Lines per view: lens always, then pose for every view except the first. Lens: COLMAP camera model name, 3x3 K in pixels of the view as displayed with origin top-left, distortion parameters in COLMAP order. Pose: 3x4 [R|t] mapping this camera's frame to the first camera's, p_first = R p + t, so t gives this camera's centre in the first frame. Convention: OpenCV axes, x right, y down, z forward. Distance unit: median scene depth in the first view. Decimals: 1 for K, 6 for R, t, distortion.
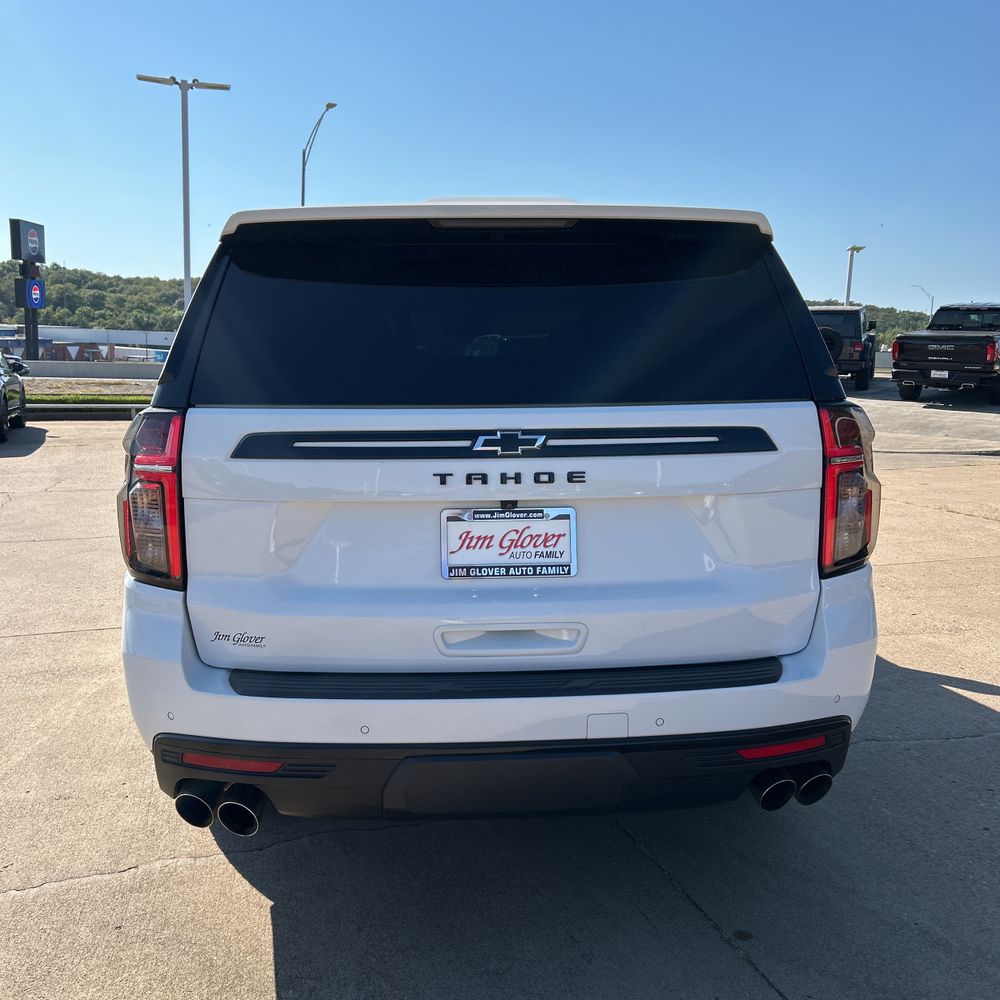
lens RADIAL K [[1016.0, 0, 474.4], [0, 1016.0, 513.6], [0, 0, 1]] dist [0.028730, 0.000000]
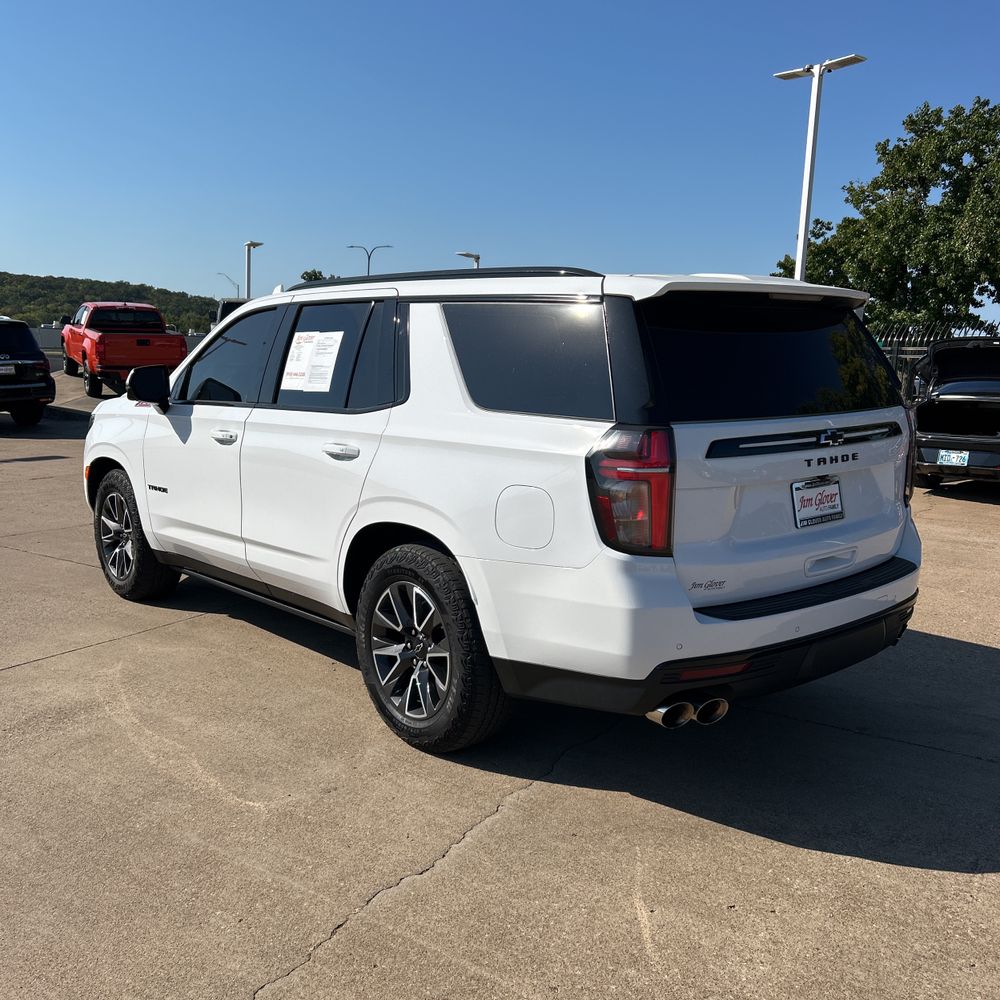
lens RADIAL K [[1016.0, 0, 503.4], [0, 1016.0, 507.2], [0, 0, 1]] dist [0.028730, 0.000000]
pose [[0.788289, -0.090689, 0.608585, -1.320718], [0.085182, 0.995639, 0.038032, -0.064101], [-0.609380, 0.021860, 0.792577, 0.049416]]
